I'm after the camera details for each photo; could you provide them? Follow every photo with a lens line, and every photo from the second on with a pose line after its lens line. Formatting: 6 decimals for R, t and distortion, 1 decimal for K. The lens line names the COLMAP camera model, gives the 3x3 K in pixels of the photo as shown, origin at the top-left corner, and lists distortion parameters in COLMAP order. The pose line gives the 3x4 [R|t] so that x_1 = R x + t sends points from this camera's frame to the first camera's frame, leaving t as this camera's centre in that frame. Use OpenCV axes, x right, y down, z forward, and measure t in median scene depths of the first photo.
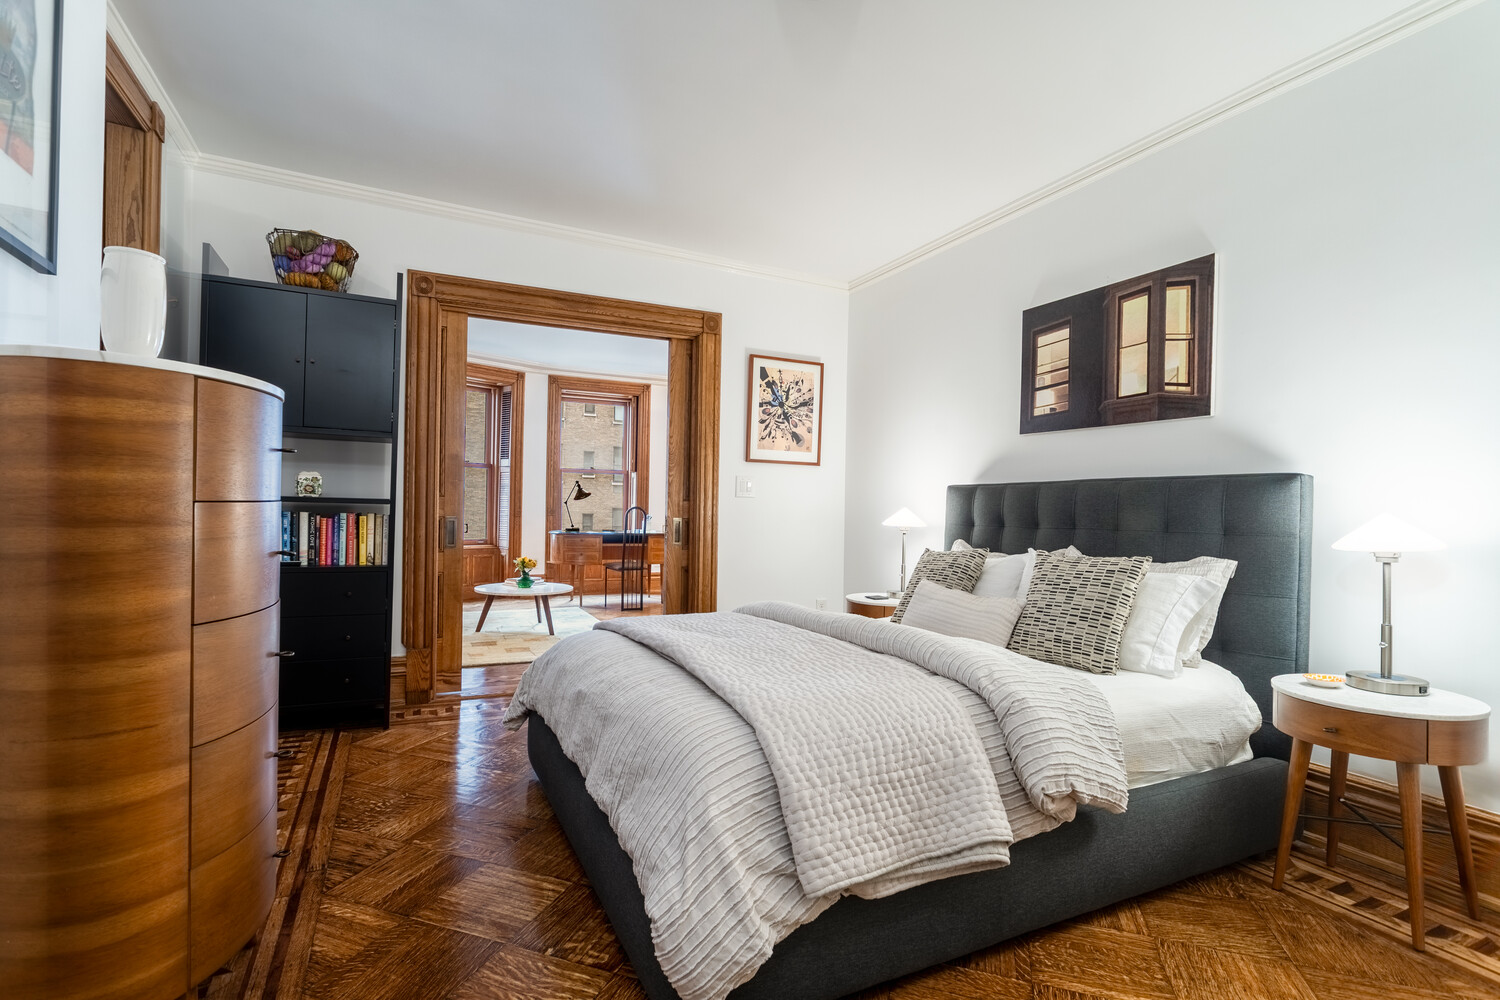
lens RADIAL K [[710.7, 0, 729.8], [0, 710.7, 509.5], [0, 0, 1]] dist [0.001279, 0.000336]
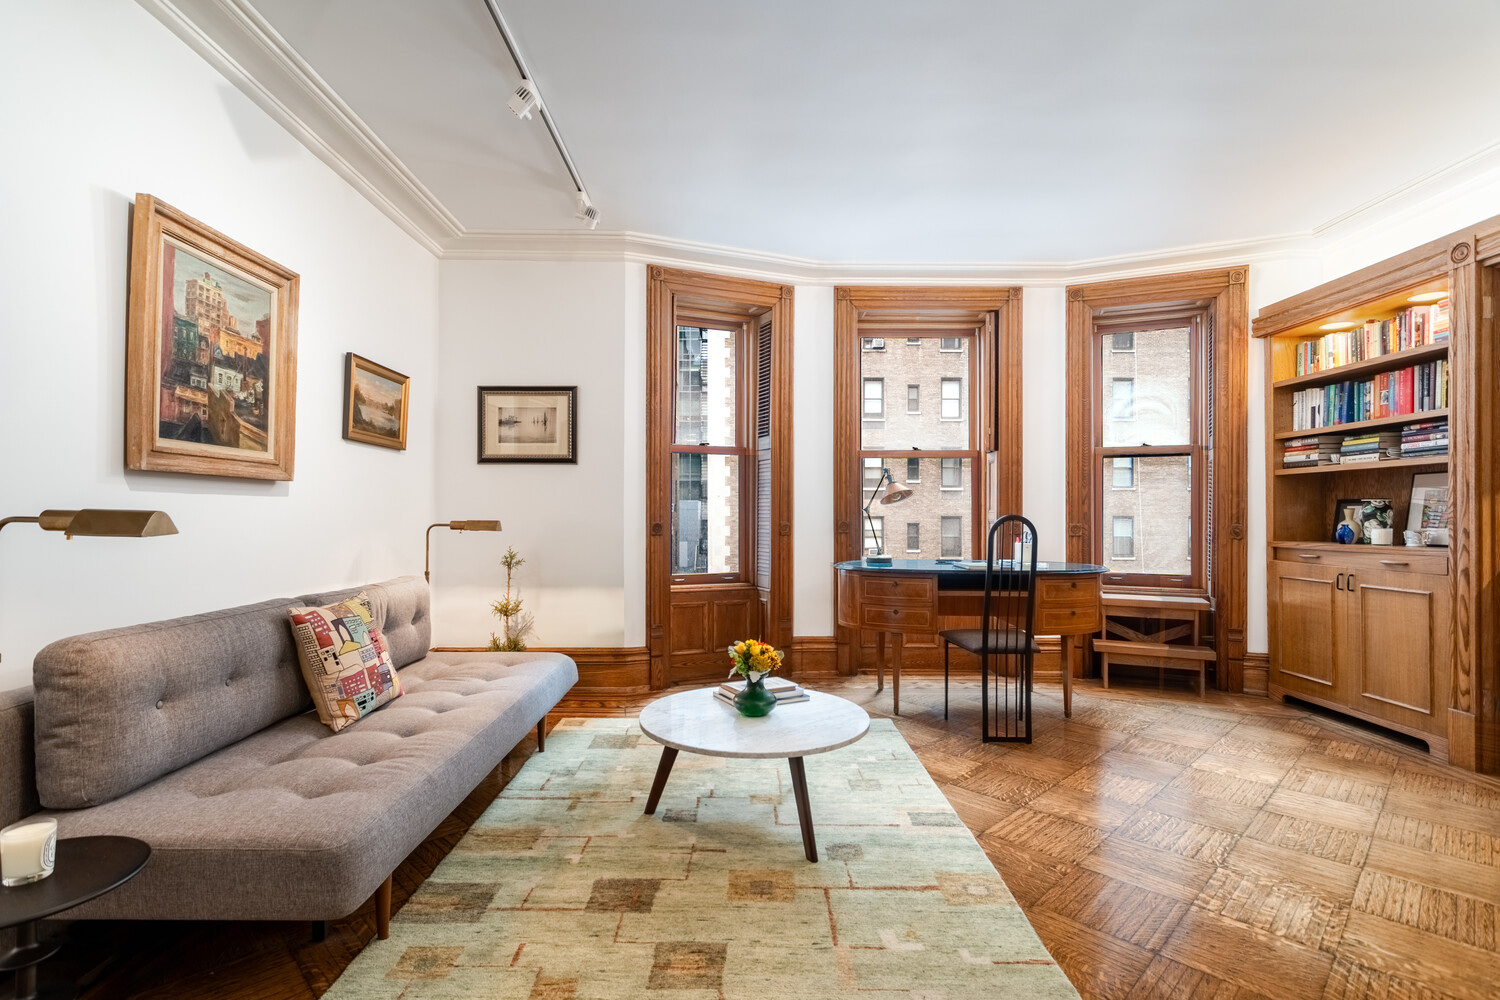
lens RADIAL K [[710.7, 0, 729.8], [0, 710.7, 509.5], [0, 0, 1]] dist [0.001279, 0.000336]
pose [[0.900276, -0.018900, -0.434909, -0.087603], [0.013501, 0.999789, -0.015499, -0.002915], [0.435110, 0.008082, 0.900341, 0.459684]]
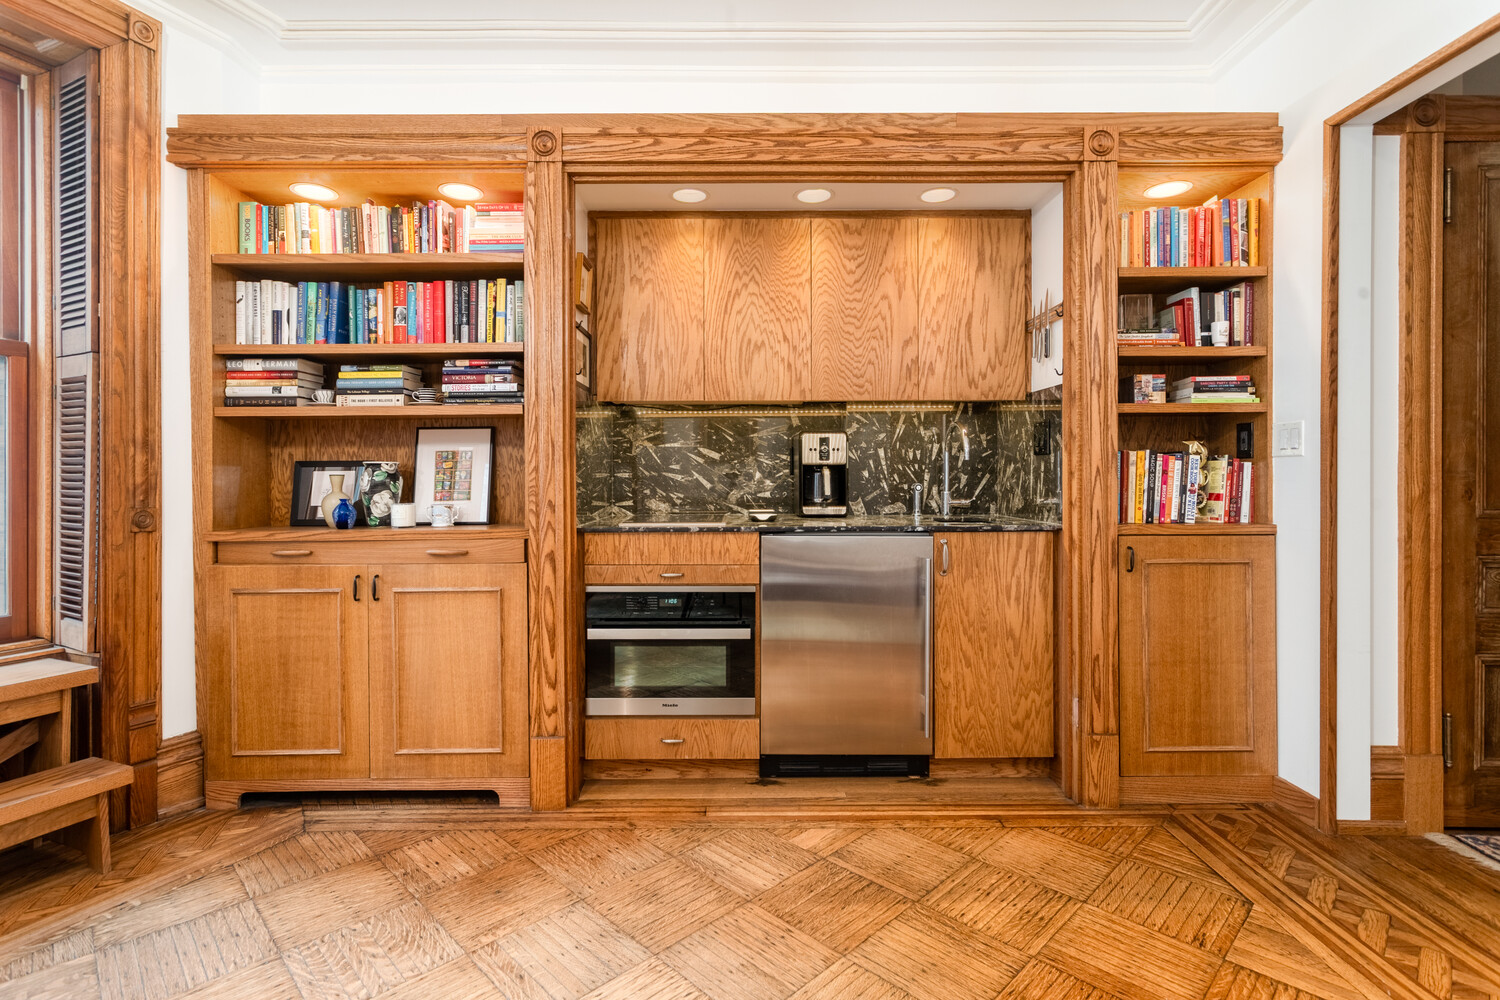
lens RADIAL K [[722.2, 0, 747.7], [0, 722.2, 478.4], [0, 0, 1]] dist [-0.000046, 0.000327]
pose [[0.414303, -0.020786, 0.909902, -0.136945], [0.015374, 0.999756, 0.015838, -0.005902], [-0.910009, 0.007427, 0.414522, 0.765738]]
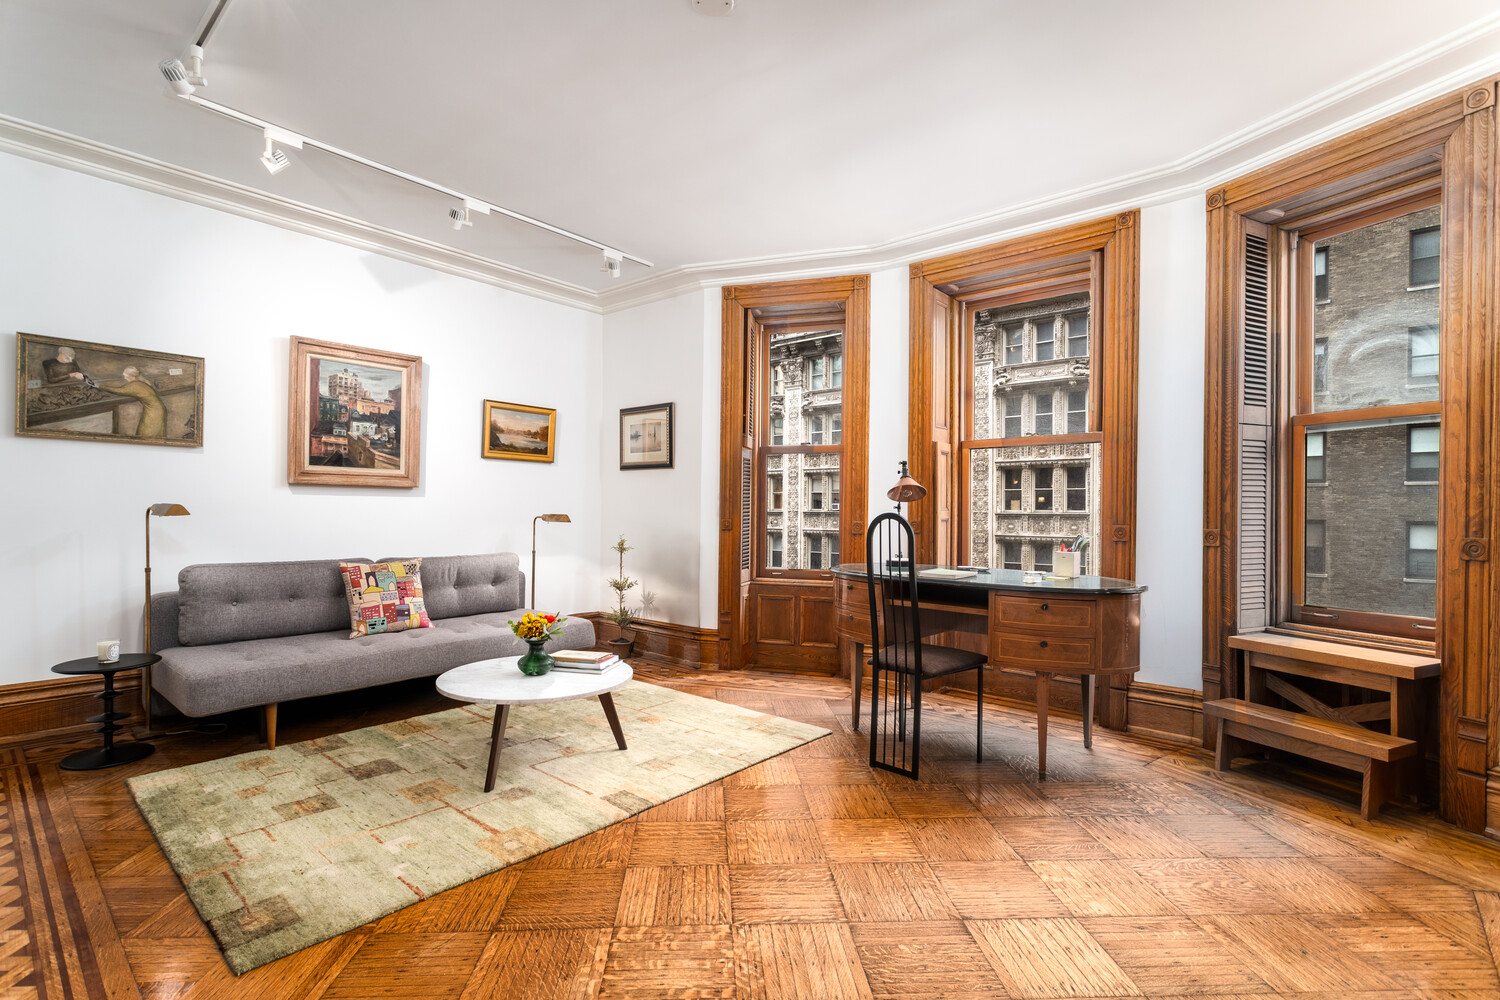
lens RADIAL K [[702.0, 0, 735.8], [0, 702.0, 507.5], [0, 0, 1]] dist [0.000909, 0.000358]
pose [[0.394189, -0.017367, -0.918865, 0.169245], [-0.004974, 0.999766, -0.021030, 0.000950], [0.919016, 0.012860, 0.394011, 0.693260]]
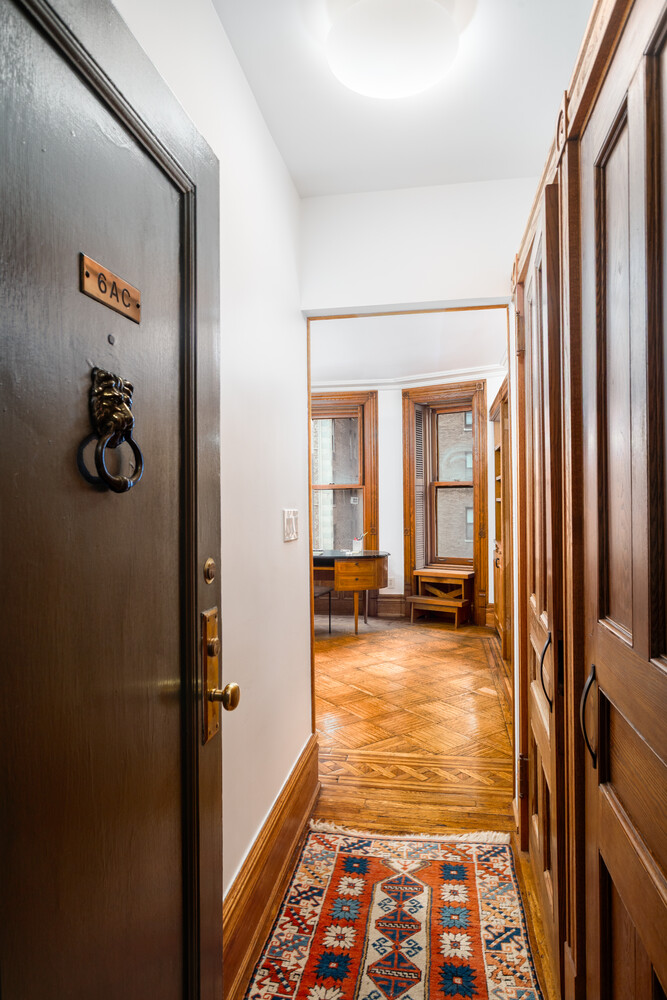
lens RADIAL K [[595.1, 0, 333.5], [0, 595.1, 500.0], [0, 0, 1]] dist [-0.001133, -0.000143]
pose [[0.815038, -0.027212, -0.578769, 0.306674], [0.023318, 0.999628, -0.014163, -0.026006], [0.578939, -0.001953, 0.815369, 0.366302]]
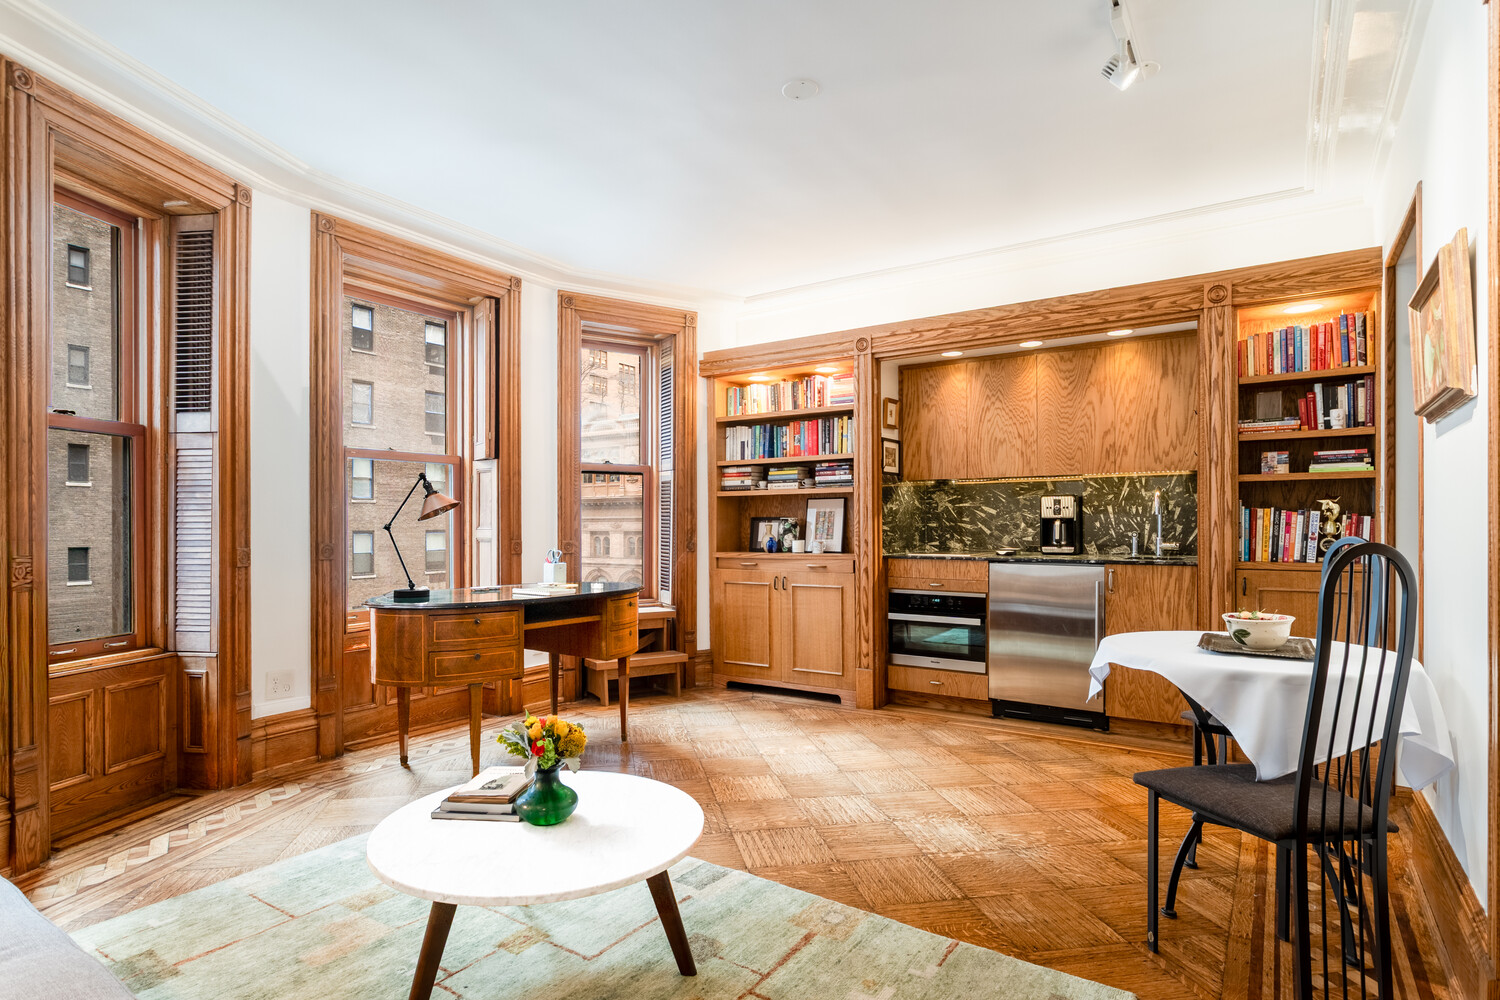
lens RADIAL K [[794.6, 0, 731.8], [0, 794.6, 522.5], [0, 0, 1]] dist [-0.000430, 0.000044]
pose [[0.863150, -0.019157, 0.504584, -0.285112], [0.020747, 0.999782, 0.002468, -0.009542], [-0.504521, 0.008338, 0.863359, 0.503311]]
